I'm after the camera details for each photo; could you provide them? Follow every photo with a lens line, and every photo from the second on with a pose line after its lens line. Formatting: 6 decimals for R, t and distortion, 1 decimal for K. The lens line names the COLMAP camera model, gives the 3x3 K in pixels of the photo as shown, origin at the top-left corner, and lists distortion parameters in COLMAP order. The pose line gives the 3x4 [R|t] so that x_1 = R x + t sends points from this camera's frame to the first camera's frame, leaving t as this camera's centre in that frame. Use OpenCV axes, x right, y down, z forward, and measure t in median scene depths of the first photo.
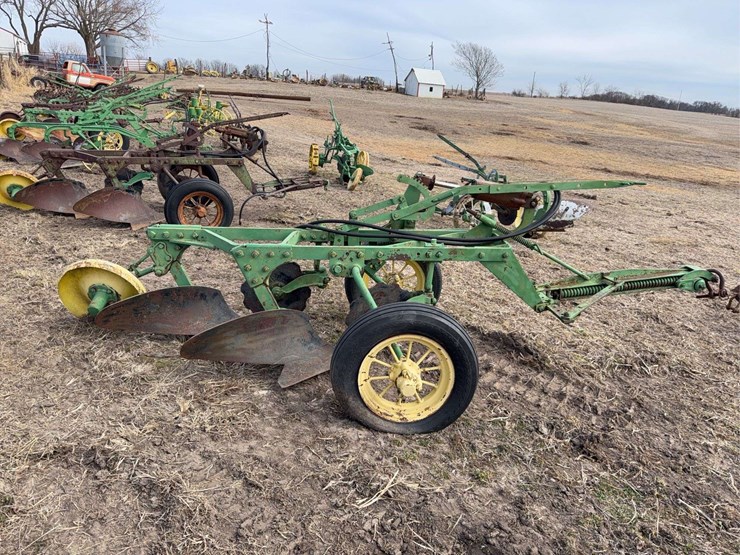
lens RADIAL K [[521.9, 0, 375.2], [0, 521.9, 287.5], [0, 0, 1]] dist [0.041491, -0.057563]
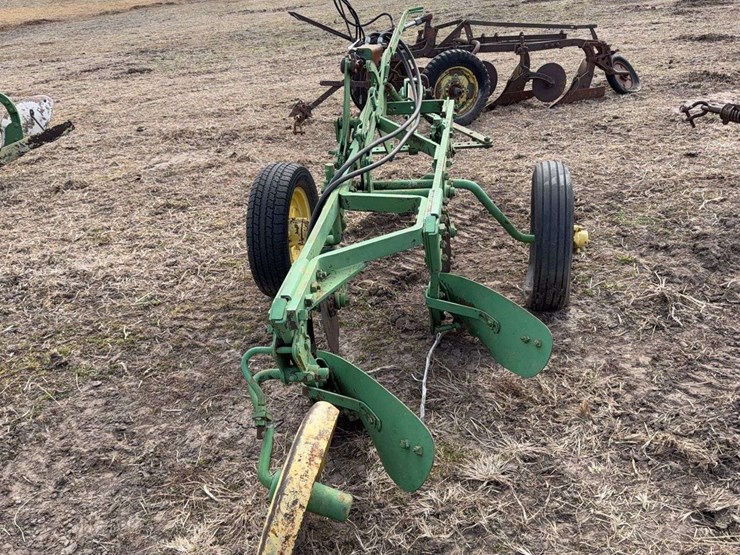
lens RADIAL K [[718.9, 0, 370.0], [0, 718.9, 277.5], [0, 0, 1]] dist [0.061903, -0.002319]
pose [[0.192571, -0.512665, 0.836715, -0.429035], [0.411894, 0.816150, 0.405267, -0.166660], [-0.890651, 0.266596, 0.368330, 0.308304]]
